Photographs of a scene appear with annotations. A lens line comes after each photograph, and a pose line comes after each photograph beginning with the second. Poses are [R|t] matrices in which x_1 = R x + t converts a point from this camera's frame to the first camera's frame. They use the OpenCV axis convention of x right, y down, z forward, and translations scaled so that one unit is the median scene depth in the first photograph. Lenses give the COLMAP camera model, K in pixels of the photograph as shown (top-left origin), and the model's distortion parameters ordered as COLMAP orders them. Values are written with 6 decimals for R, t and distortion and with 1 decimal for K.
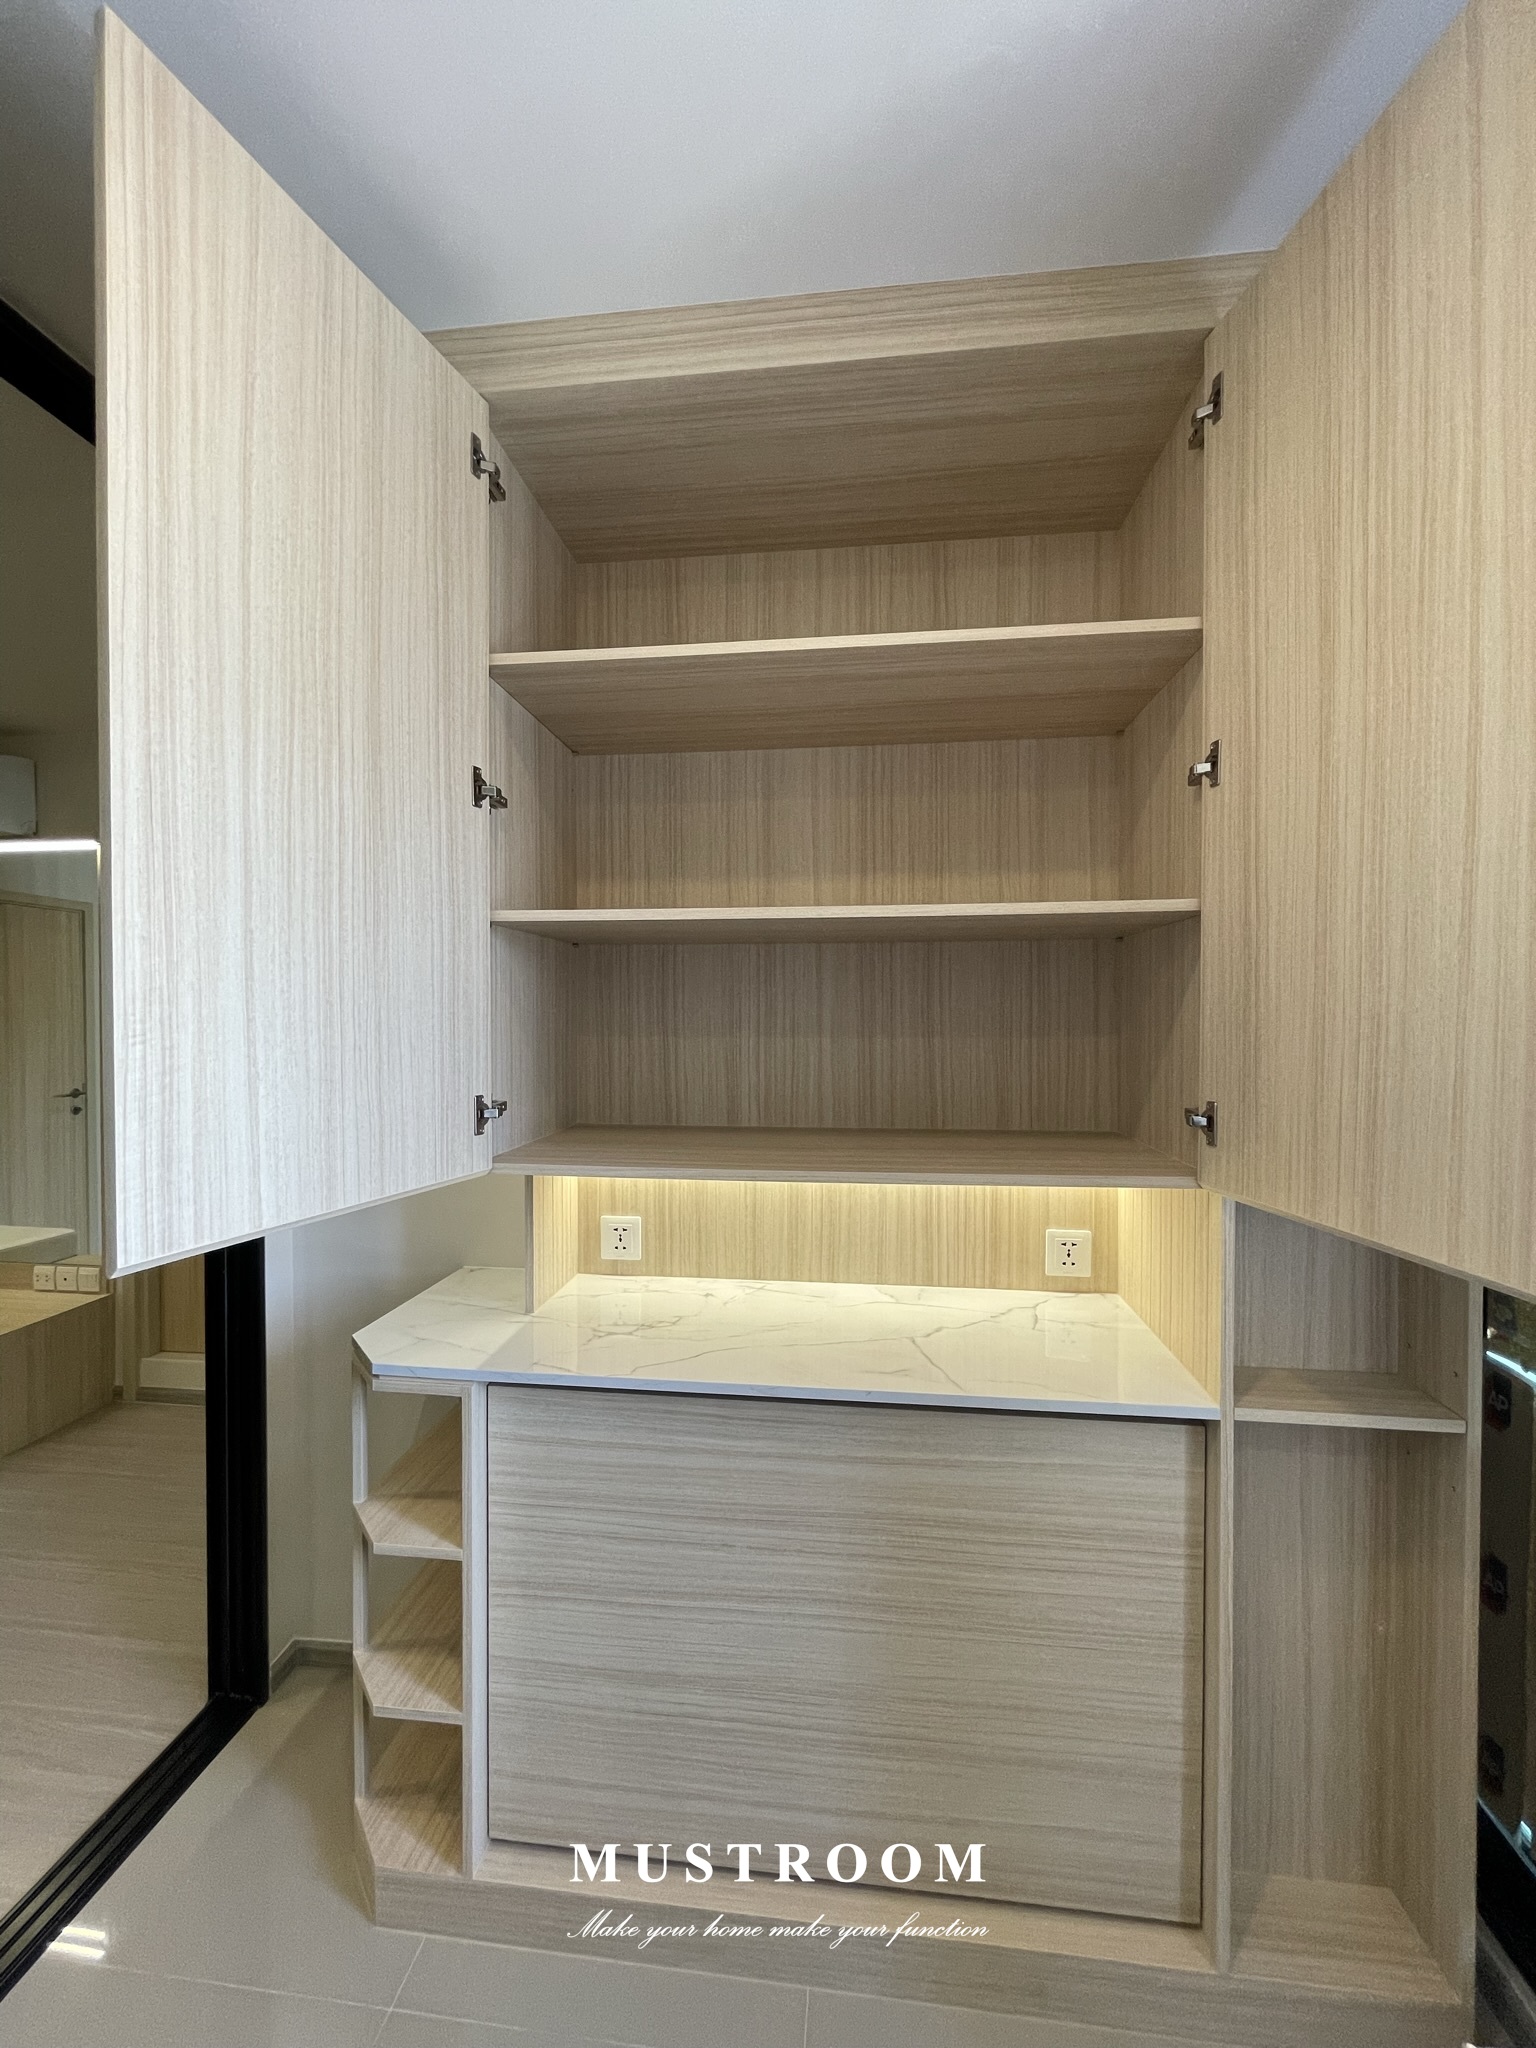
lens RADIAL K [[831.4, 0, 764.0], [0, 831.4, 1028.6], [0, 0, 1]] dist [-0.005351, 0.000475]
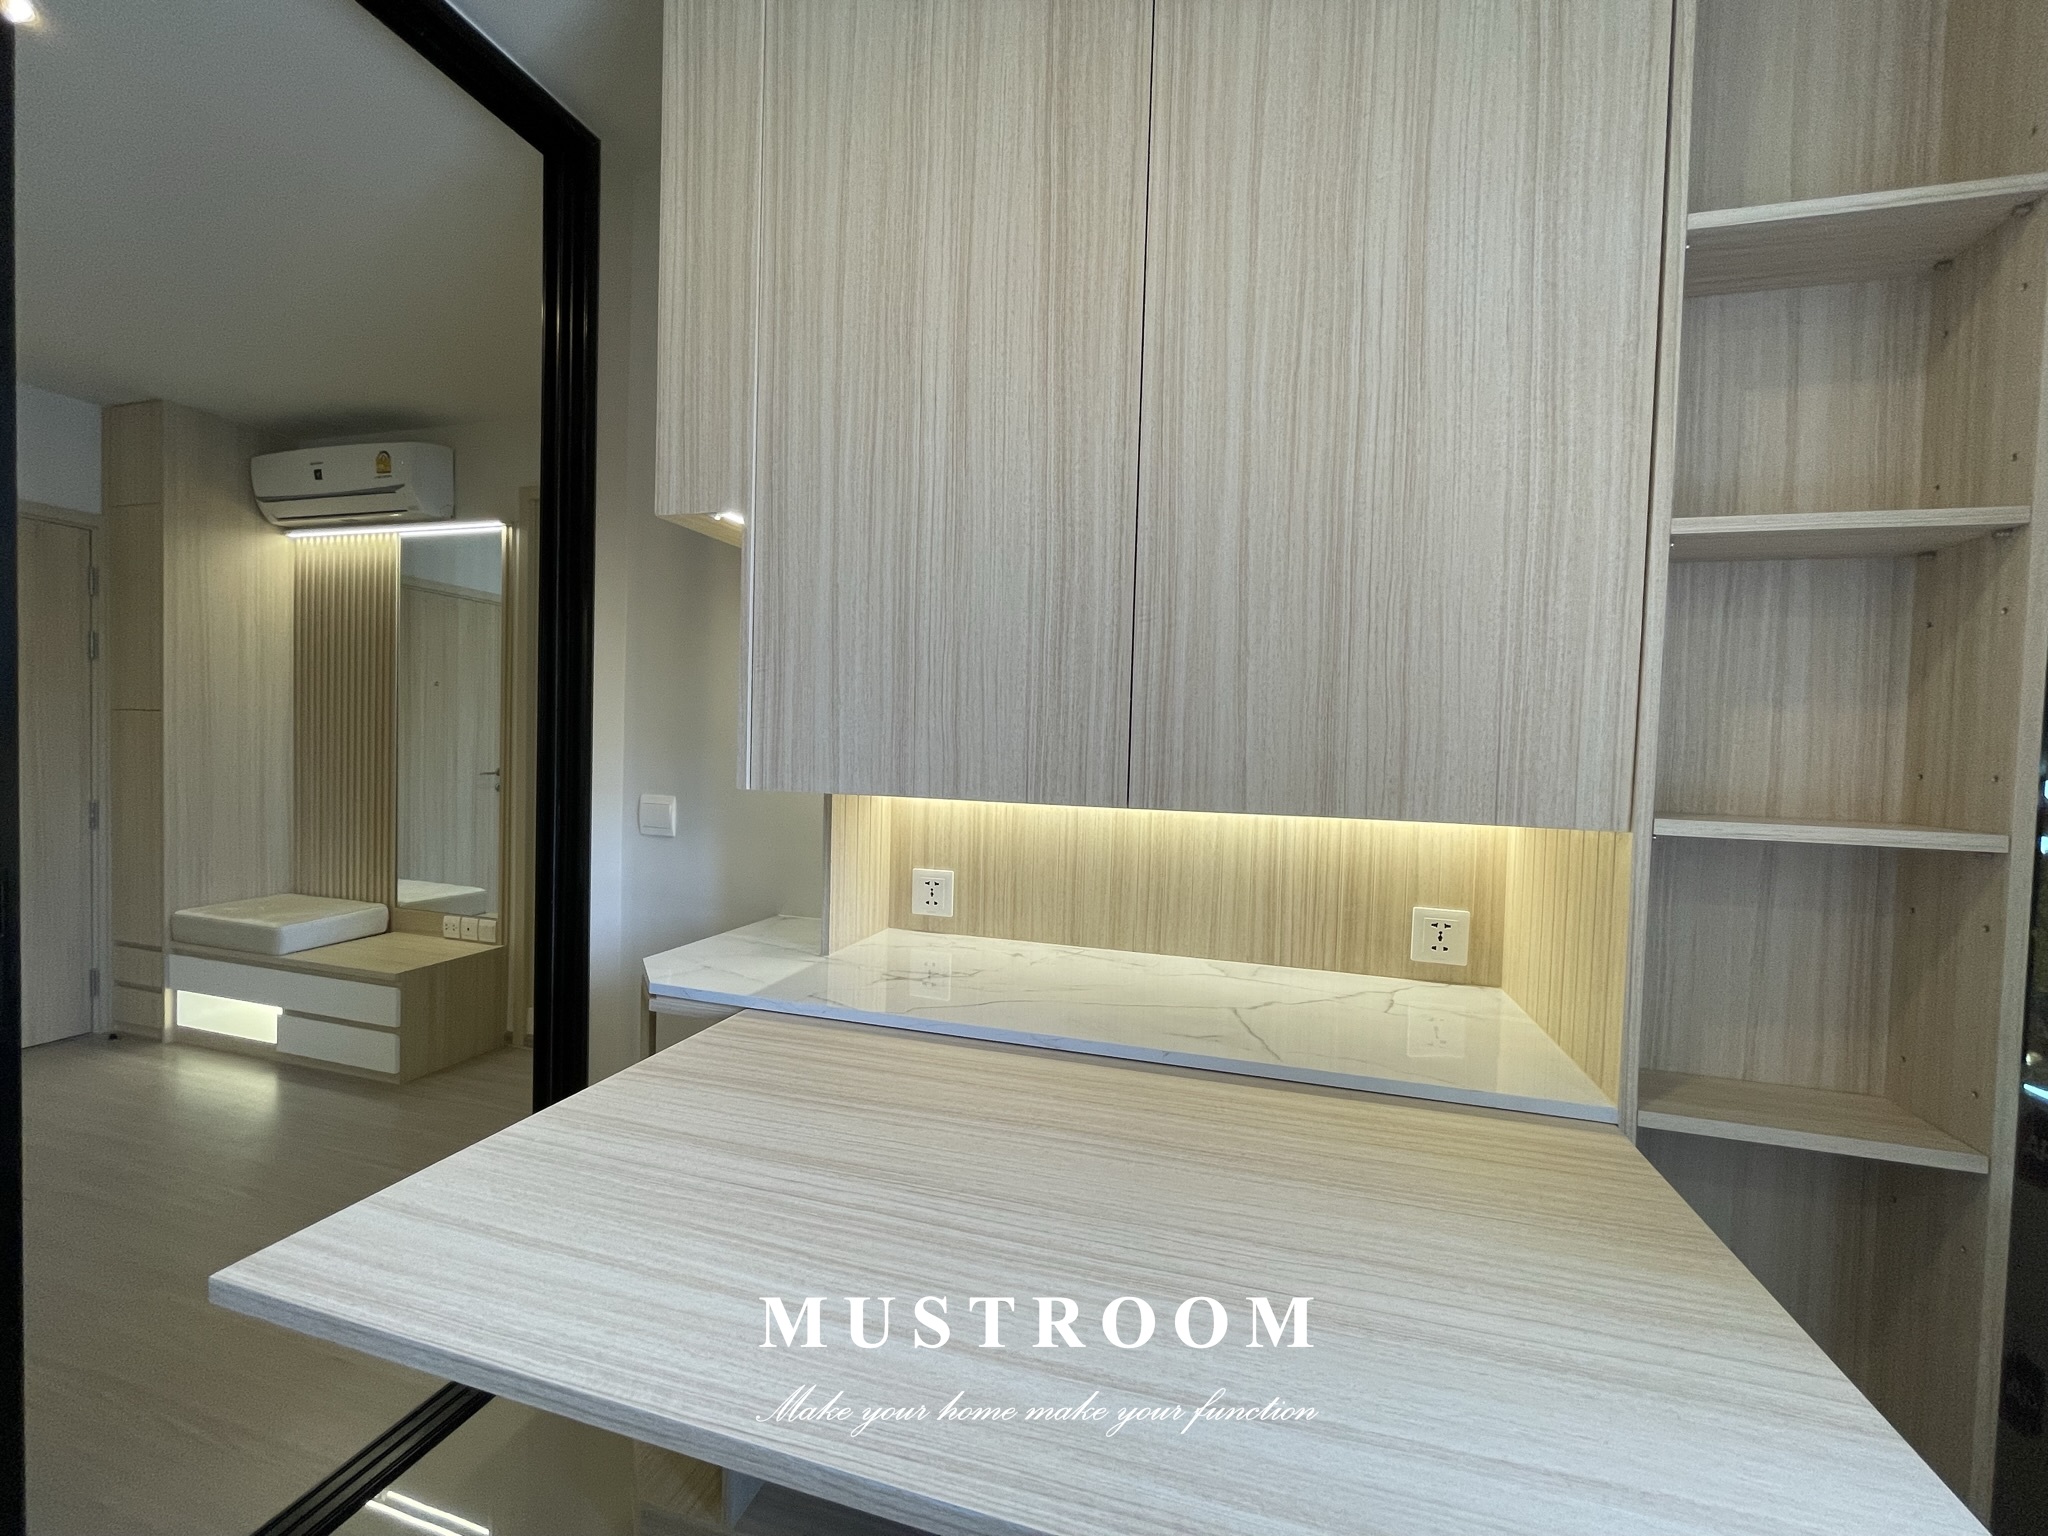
lens RADIAL K [[831.4, 0, 1020.1], [0, 831.4, 771.6], [0, 0, 1]] dist [-0.005351, 0.000475]
pose [[0.985456, 0.035008, -0.166287, 0.079865], [-0.032462, 0.999311, 0.018002, 0.101150], [0.166803, -0.012342, 0.985913, 0.099845]]
